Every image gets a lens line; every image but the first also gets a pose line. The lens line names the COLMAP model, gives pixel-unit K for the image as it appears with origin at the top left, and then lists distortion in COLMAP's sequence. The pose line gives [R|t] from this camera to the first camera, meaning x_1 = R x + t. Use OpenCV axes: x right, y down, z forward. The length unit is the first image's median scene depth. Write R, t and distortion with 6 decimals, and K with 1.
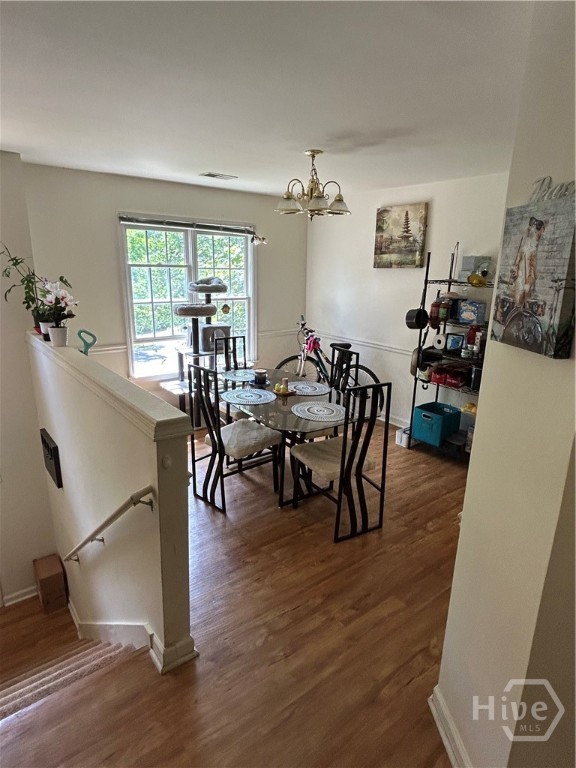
lens RADIAL K [[439.9, 0, 289.8], [0, 439.9, 384.5], [0, 0, 1]] dist [-0.005234, -0.001031]
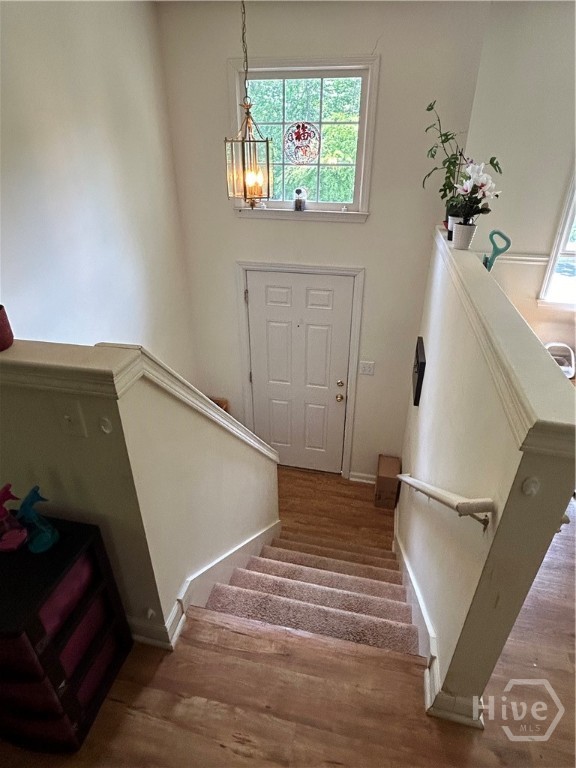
lens RADIAL K [[439.9, 0, 289.8], [0, 439.9, 384.5], [0, 0, 1]] dist [-0.005234, -0.001031]
pose [[0.629291, 0.351101, -0.693341, -0.066554], [-0.191403, 0.934672, 0.299587, -0.034339], [0.753232, -0.055820, 0.655382, 0.204753]]
